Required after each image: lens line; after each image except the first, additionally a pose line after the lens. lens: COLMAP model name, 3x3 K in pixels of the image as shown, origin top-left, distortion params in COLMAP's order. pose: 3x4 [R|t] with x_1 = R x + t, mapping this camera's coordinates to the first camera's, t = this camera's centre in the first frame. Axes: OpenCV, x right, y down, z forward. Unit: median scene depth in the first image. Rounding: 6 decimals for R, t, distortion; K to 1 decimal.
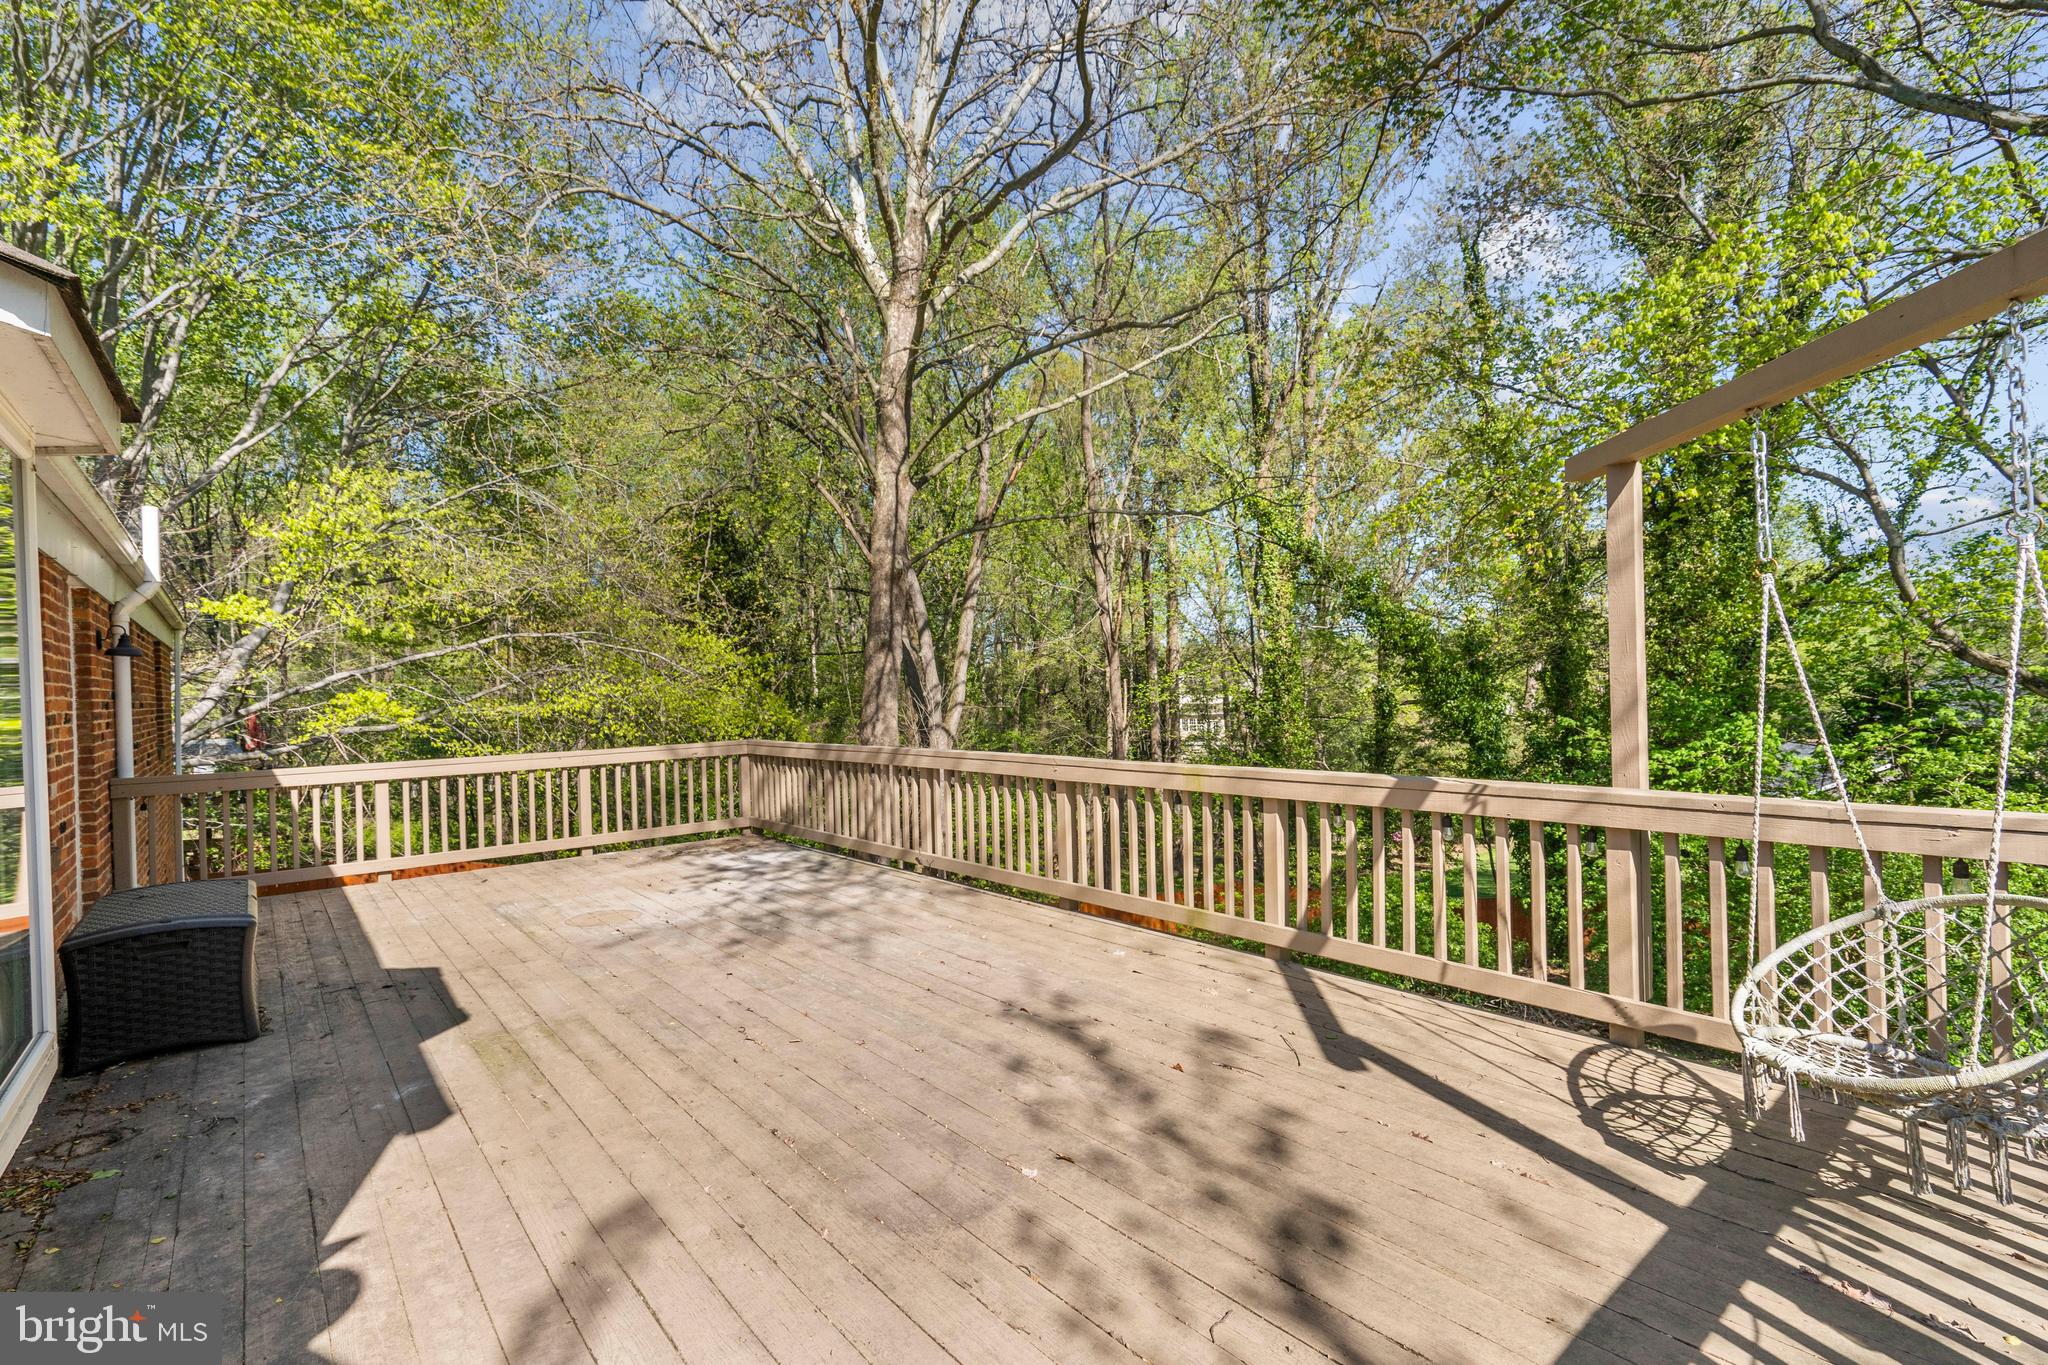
lens RADIAL K [[934.7, 0, 1012.5], [0, 934.7, 685.9], [0, 0, 1]] dist [-0.001408, 0.000495]
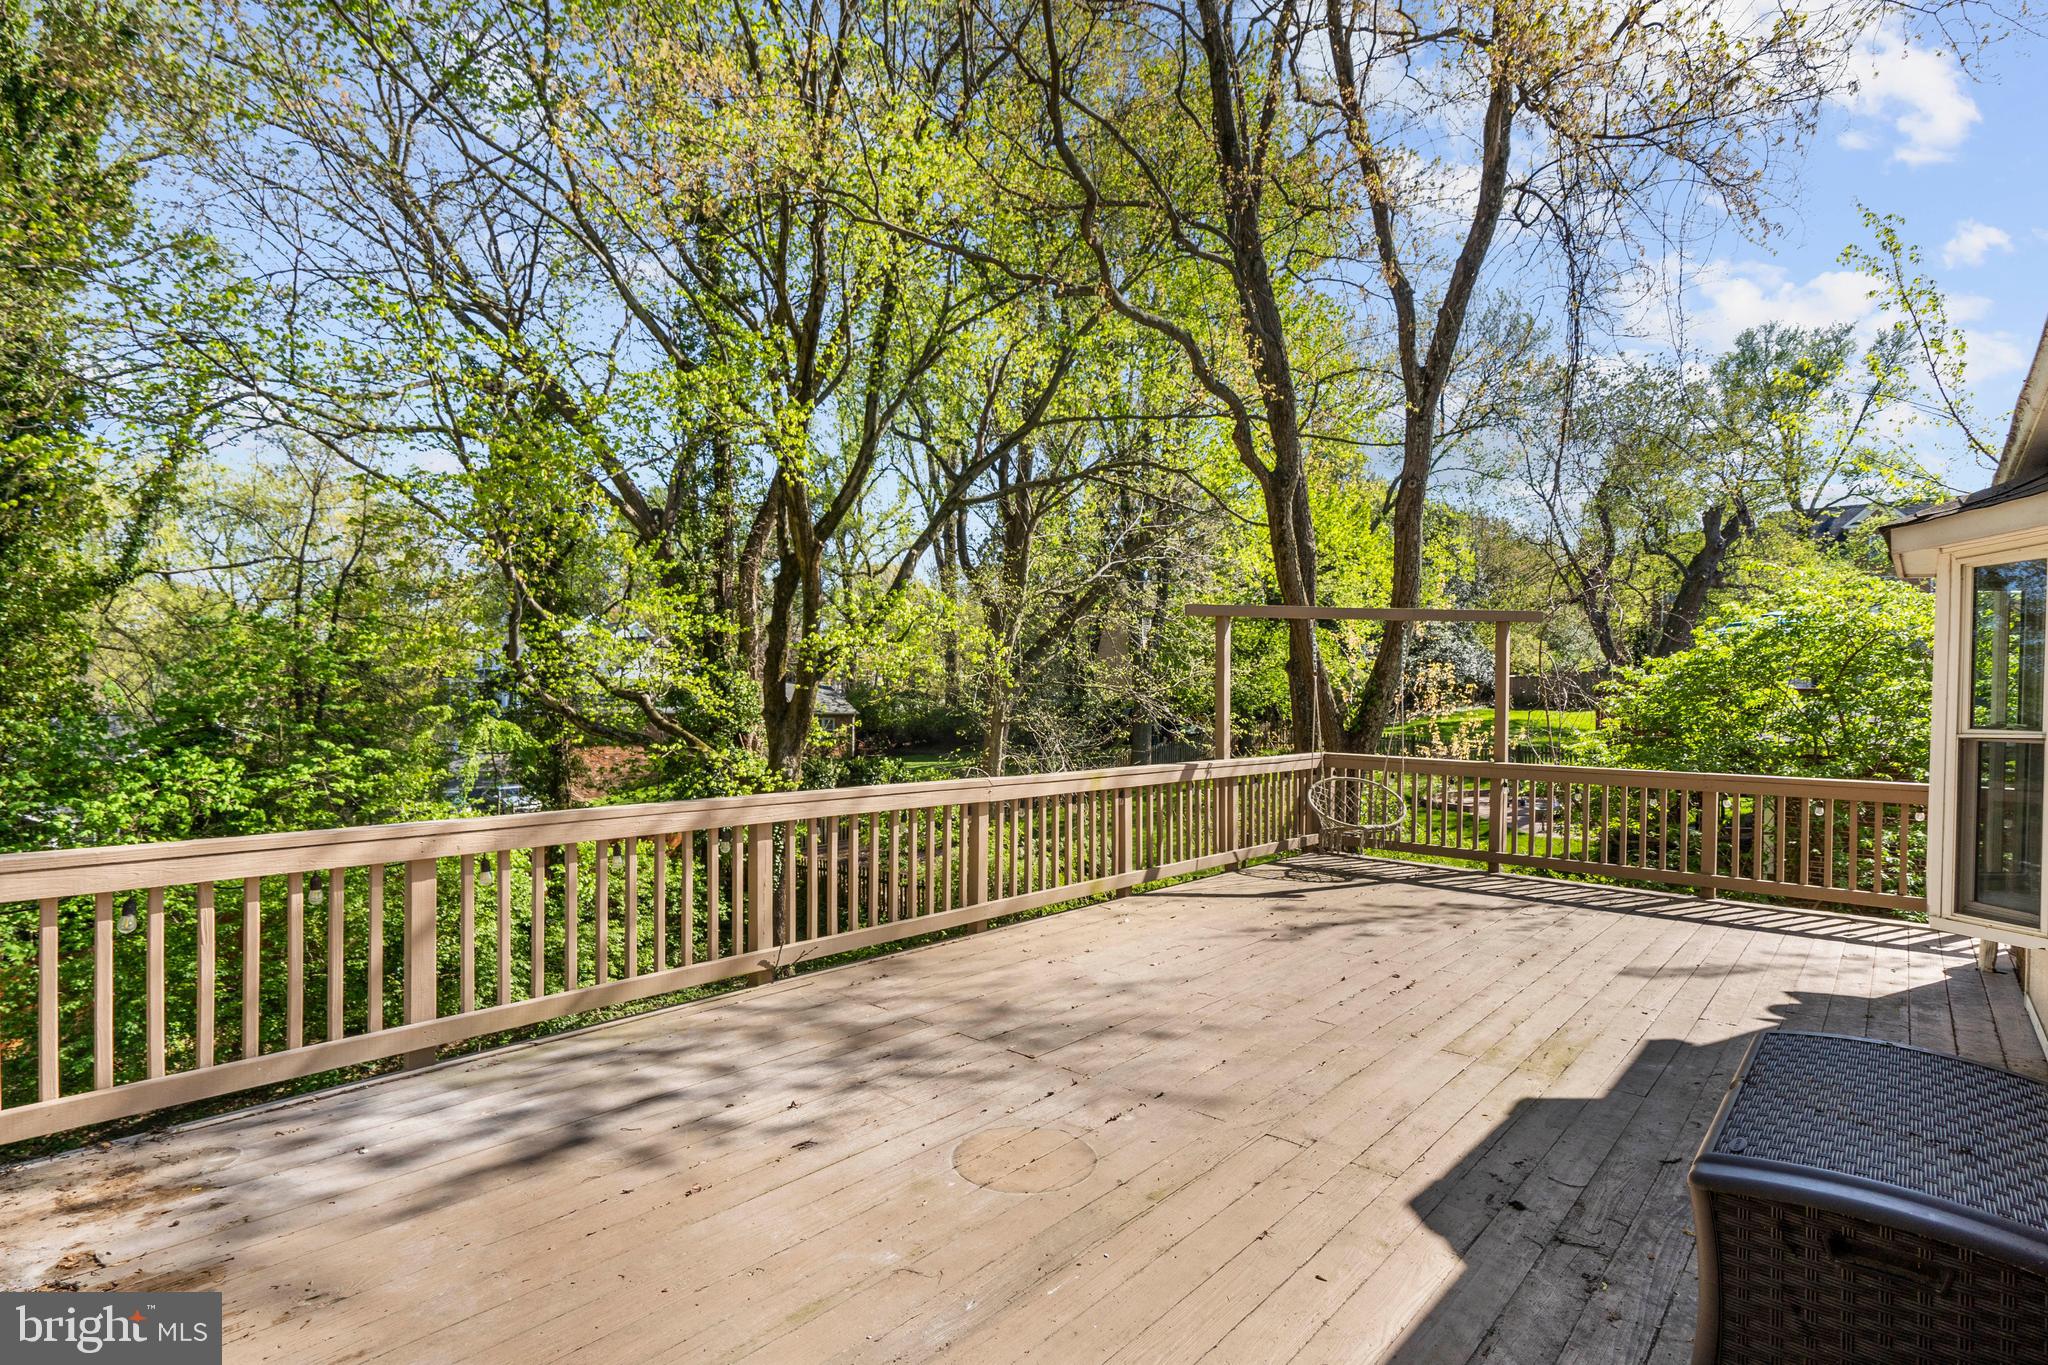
lens RADIAL K [[945.3, 0, 1017.1], [0, 945.3, 708.2], [0, 0, 1]] dist [0.000053, 0.000466]
pose [[-0.129038, 0.019314, 0.991452, -1.334511], [-0.006627, 0.999771, -0.020338, 0.028328], [-0.991617, -0.009195, -0.128881, 1.522505]]
